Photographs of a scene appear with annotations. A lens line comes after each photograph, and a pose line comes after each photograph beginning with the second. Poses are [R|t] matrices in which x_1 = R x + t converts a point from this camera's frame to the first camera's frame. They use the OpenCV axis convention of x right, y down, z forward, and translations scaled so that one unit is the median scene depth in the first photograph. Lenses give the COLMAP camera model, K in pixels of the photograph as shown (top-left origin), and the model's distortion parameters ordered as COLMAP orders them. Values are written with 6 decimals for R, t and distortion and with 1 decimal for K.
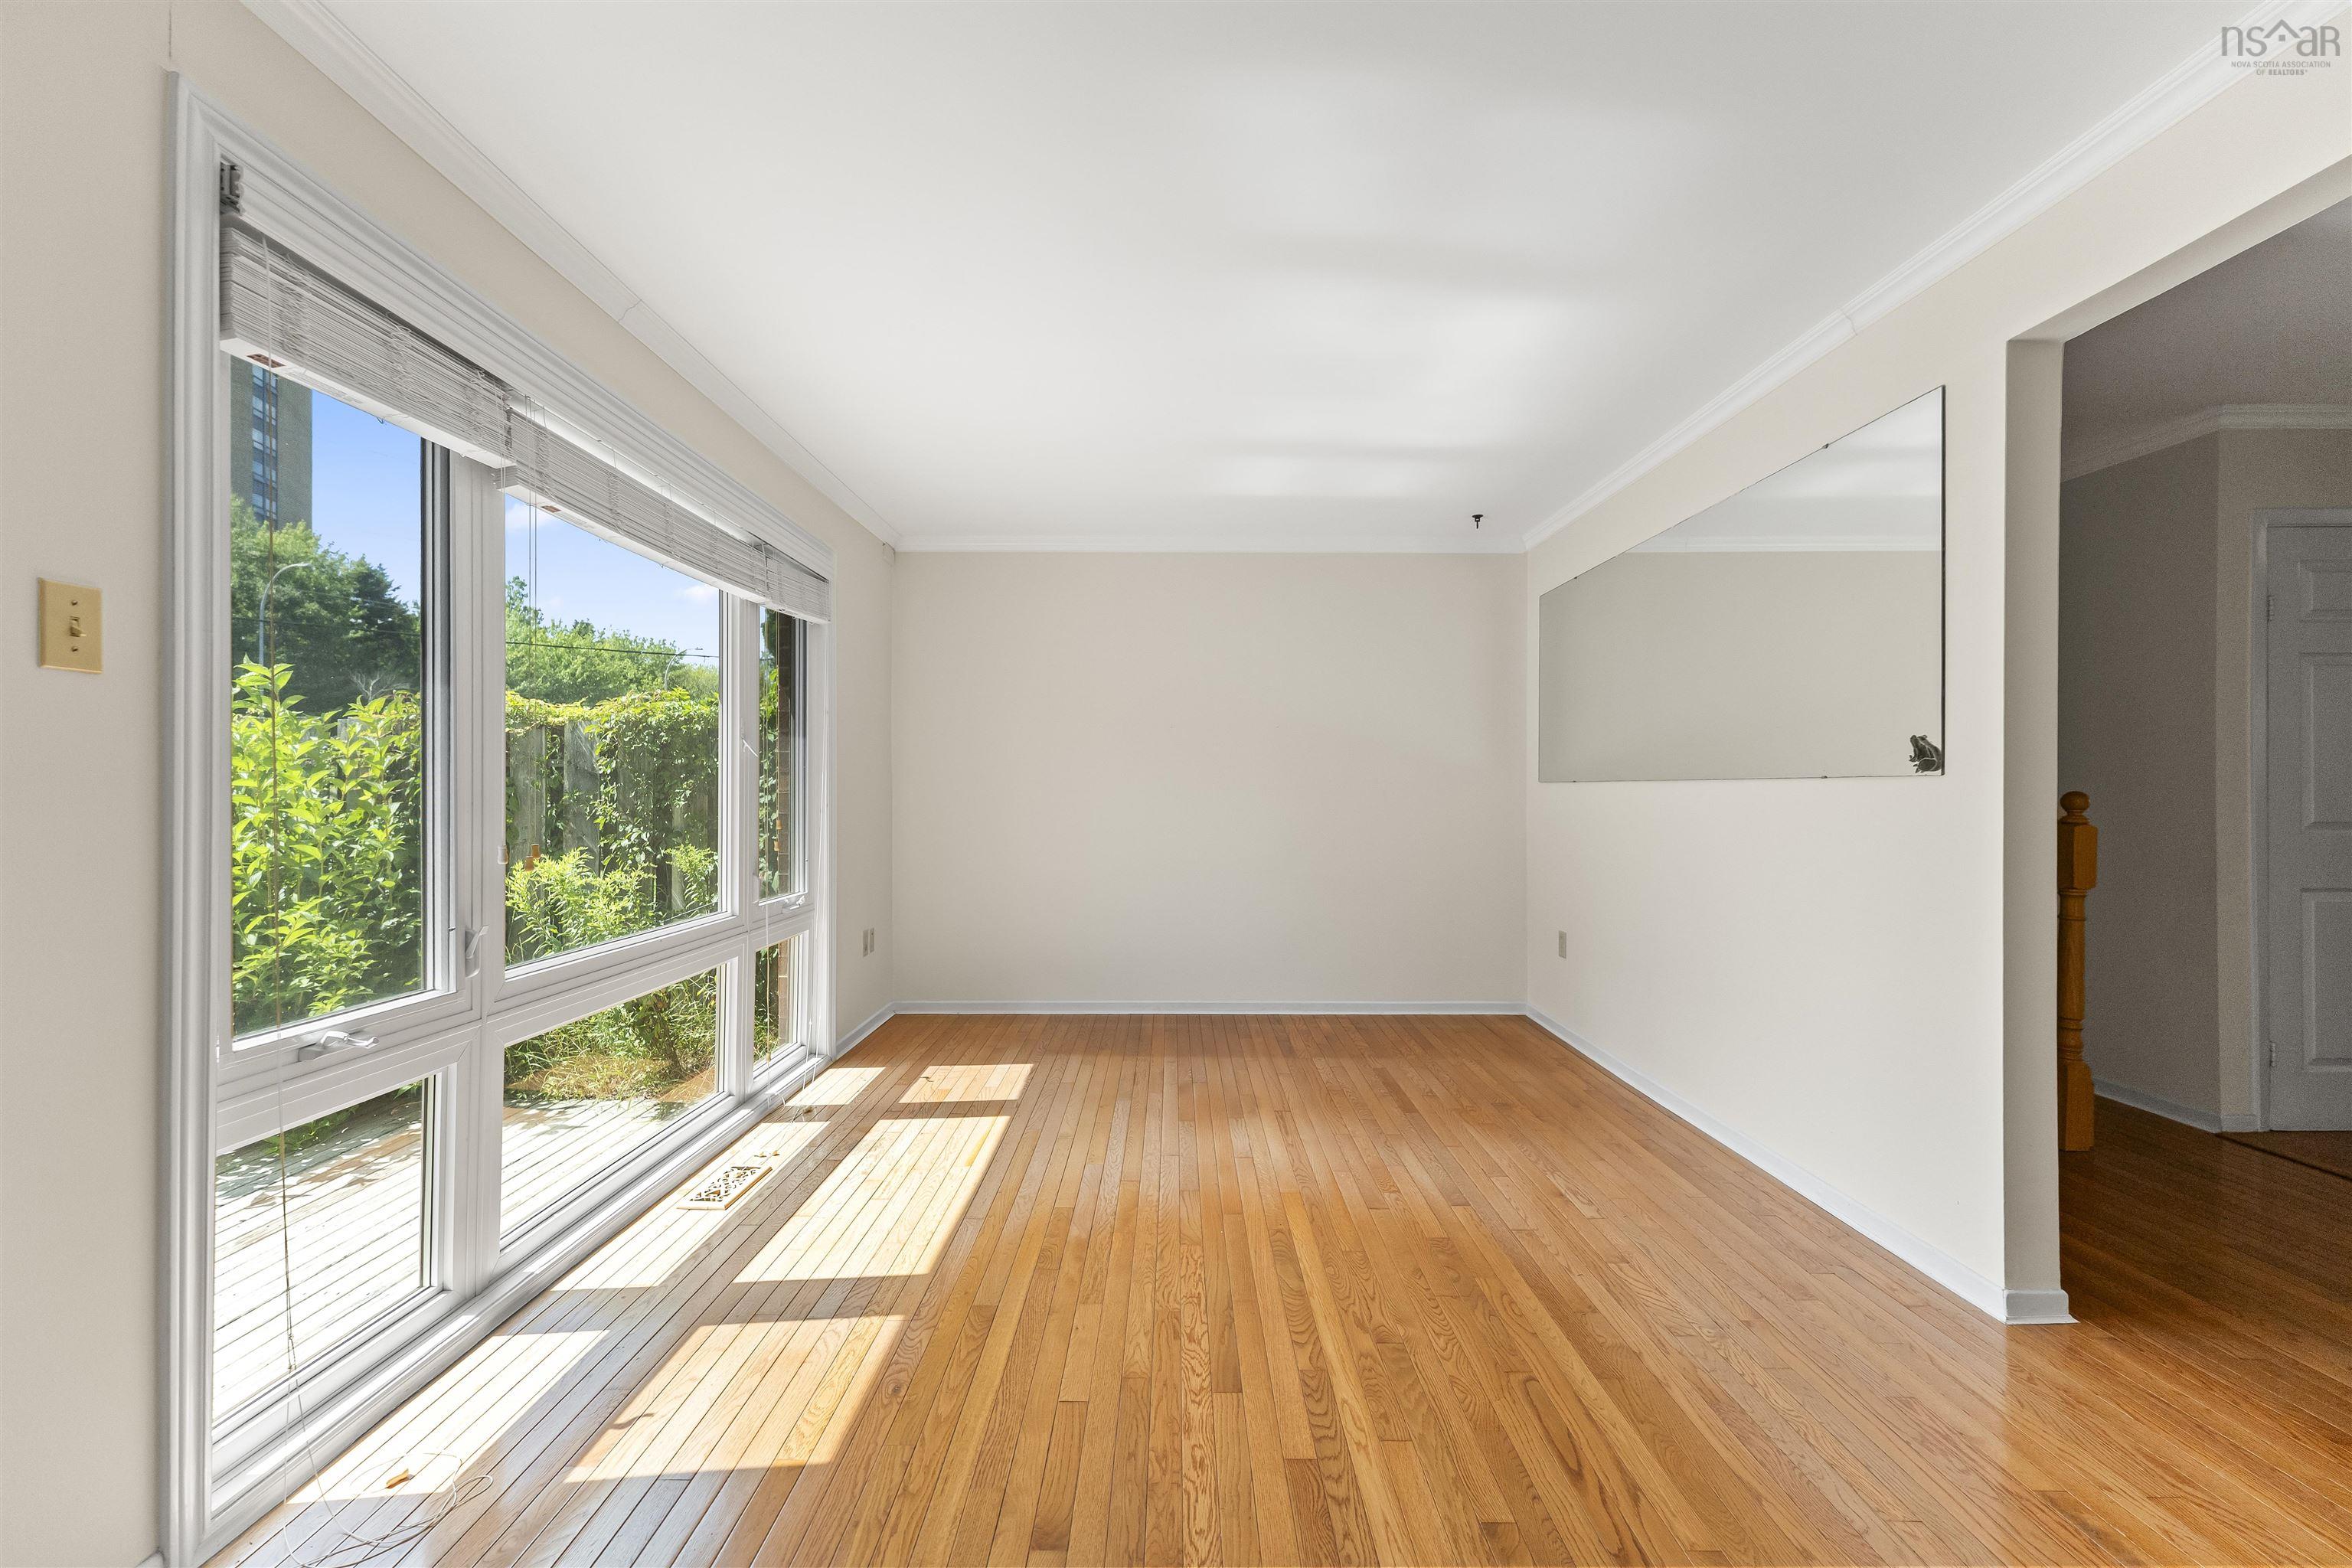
lens RADIAL K [[958.8, 0, 1178.6], [0, 958.8, 790.1], [0, 0, 1]] dist [0.001981, -0.000682]
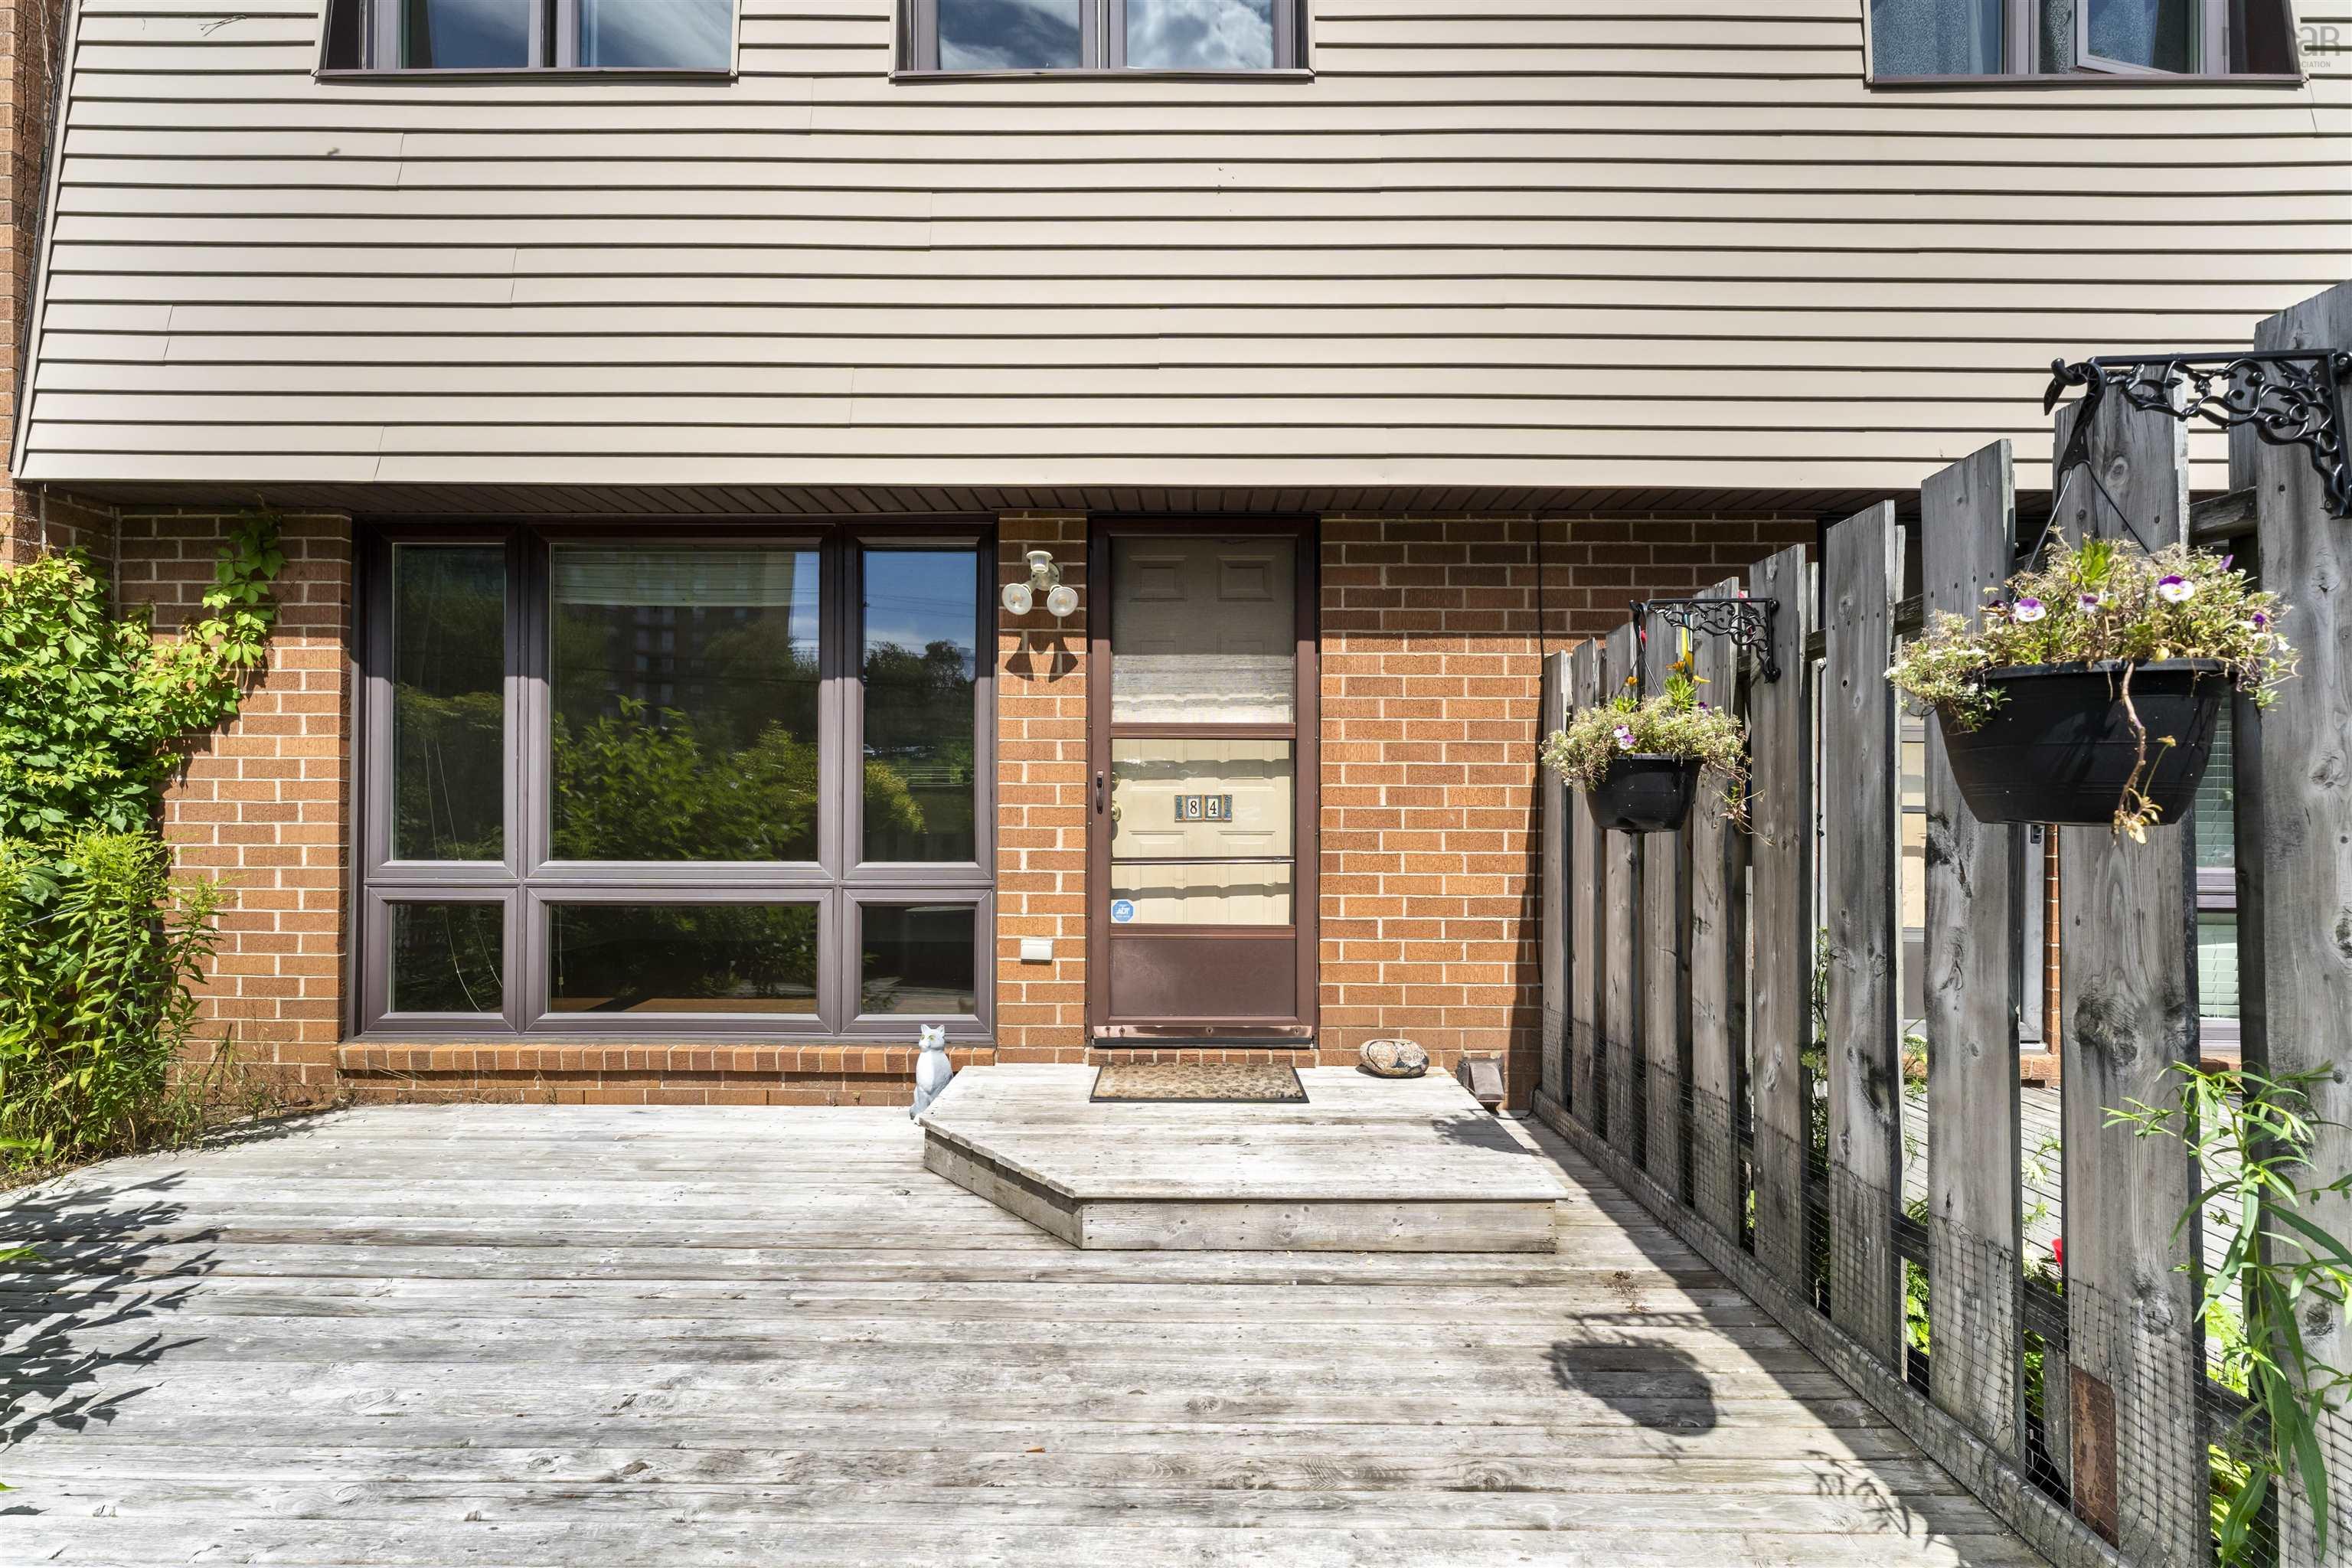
lens RADIAL K [[958.8, 0, 1178.4], [0, 958.8, 808.1], [0, 0, 1]] dist [0.001981, -0.000682]
pose [[0.004340, 0.010561, 0.999935, -1.704338], [-0.003982, 0.999936, -0.010543, 0.066251], [-0.999983, -0.003936, 0.004382, 0.211016]]
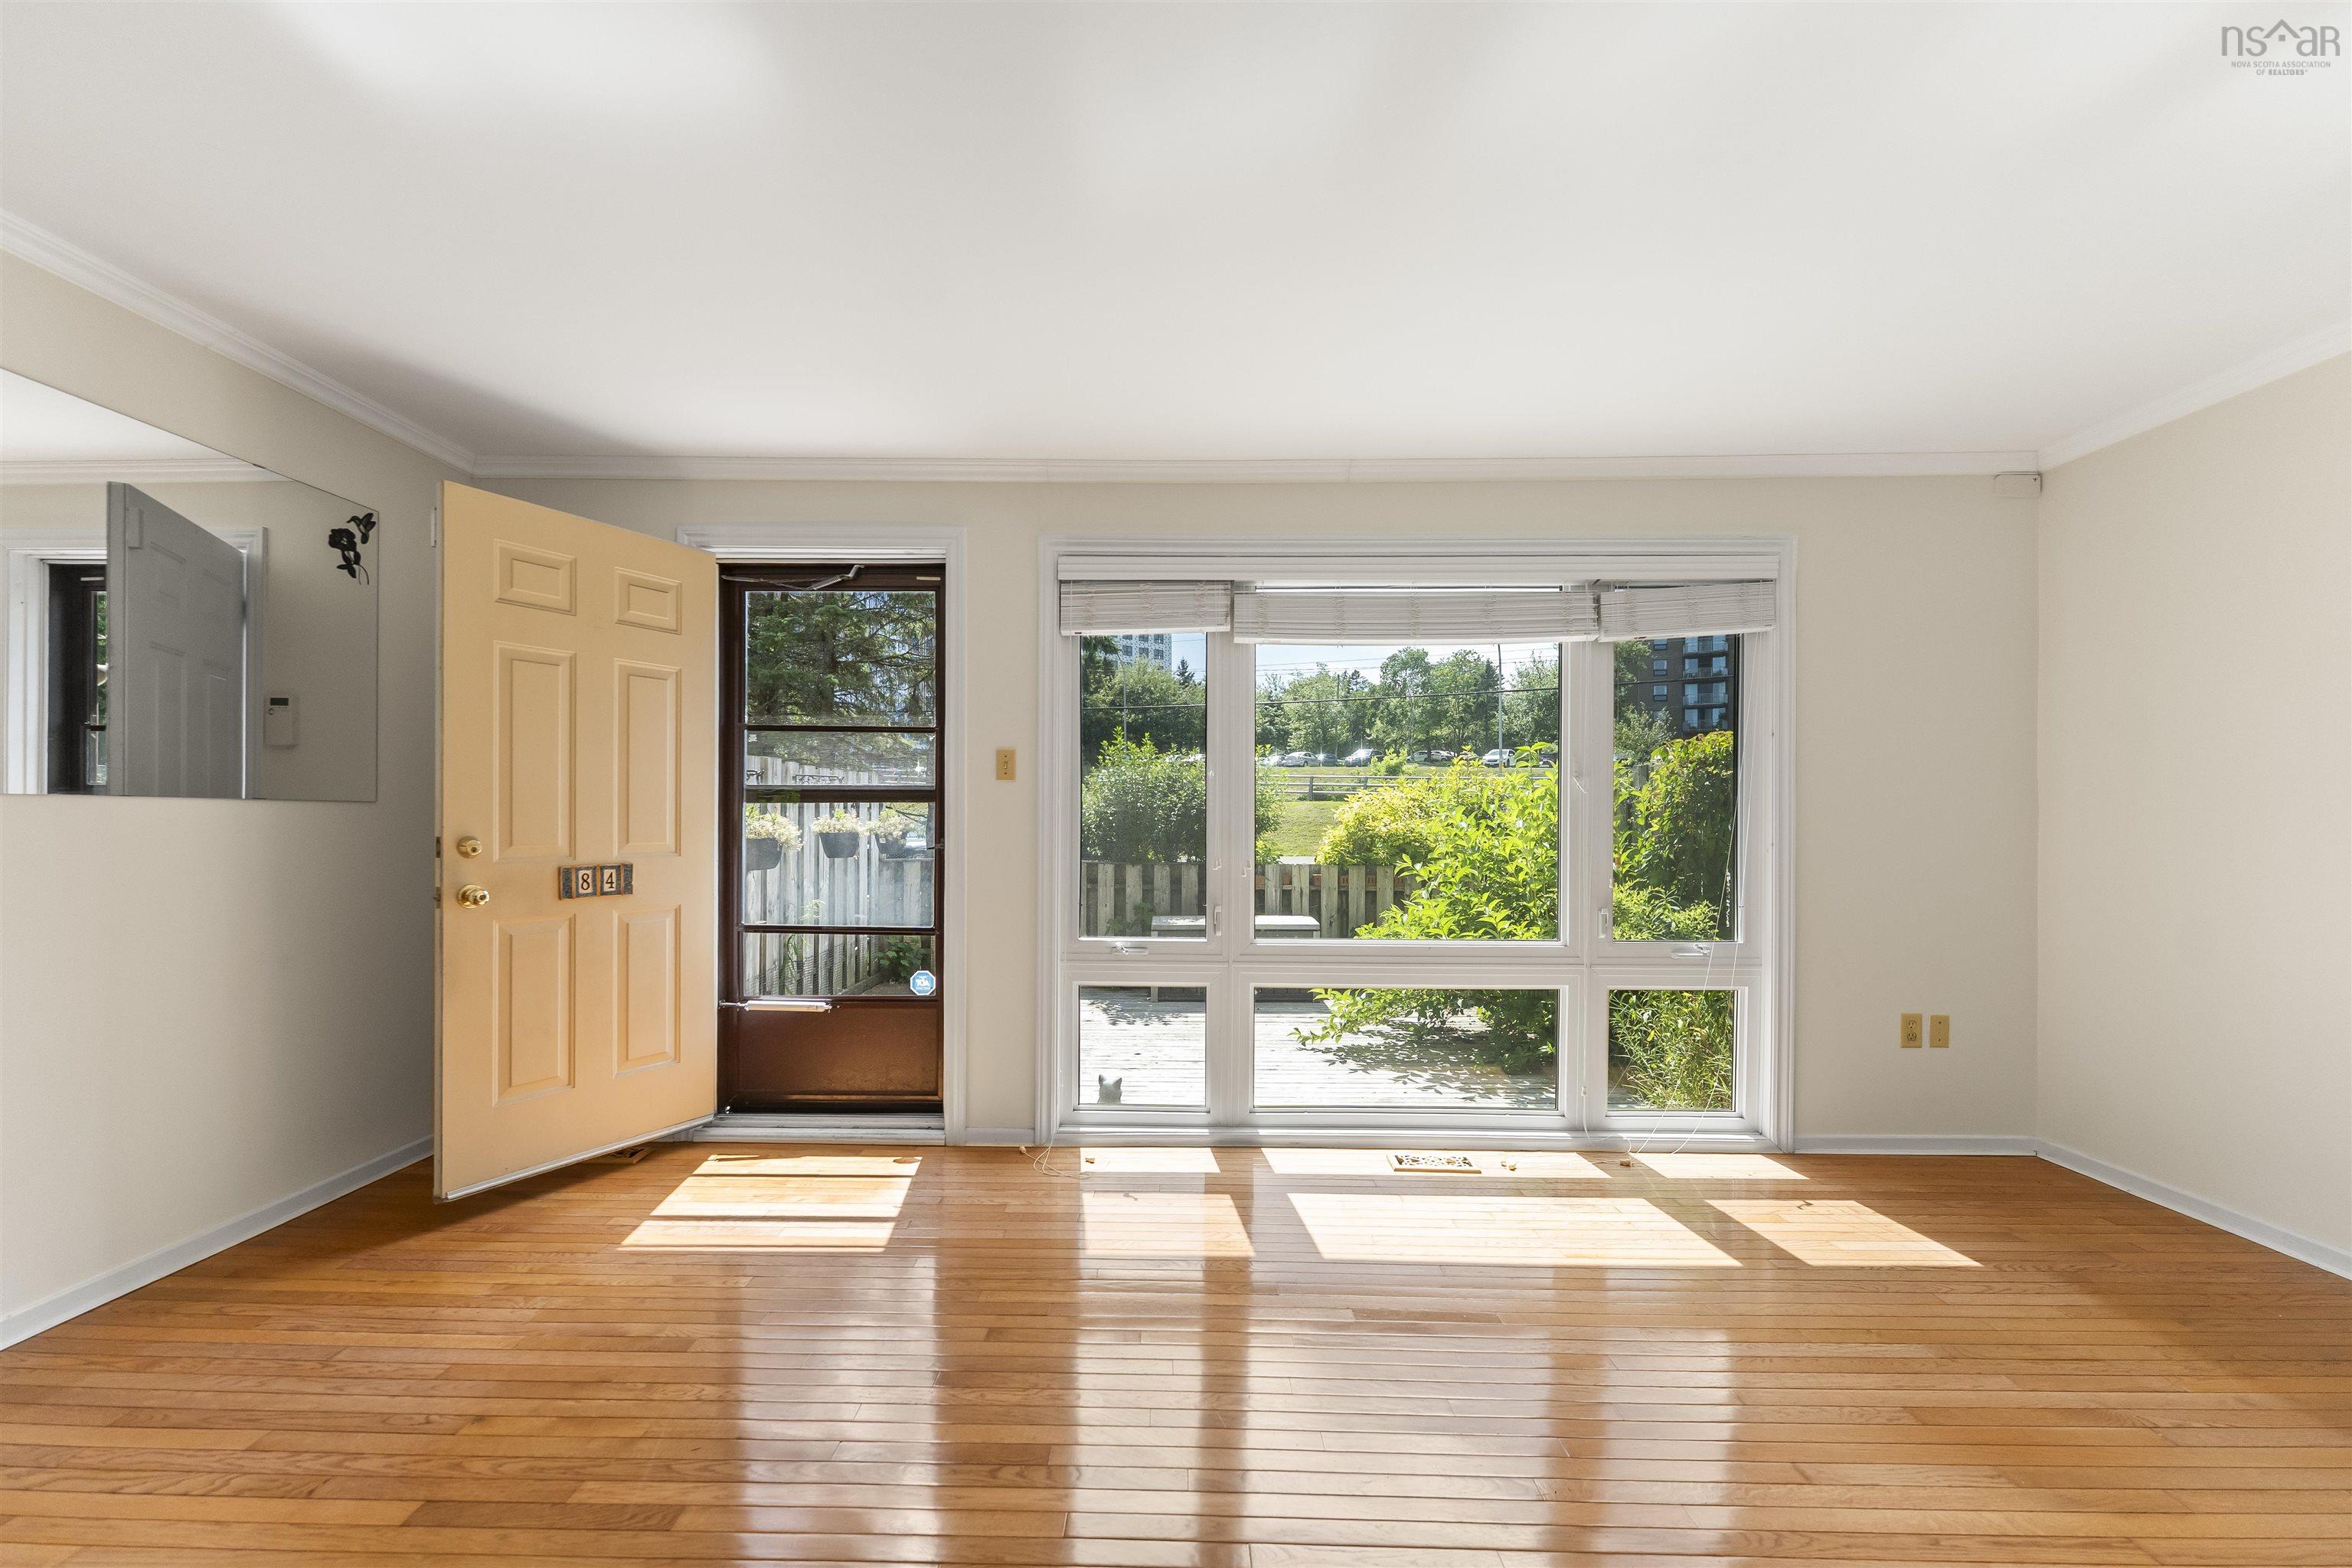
lens RADIAL K [[958.8, 0, 1156.3], [0, 958.8, 815.4], [0, 0, 1]] dist [0.001981, -0.000682]
pose [[-0.017883, -0.003789, -0.999833, 0.612152], [-0.002193, 0.999991, -0.003751, -0.007714], [0.999838, 0.002125, -0.017891, 0.584984]]
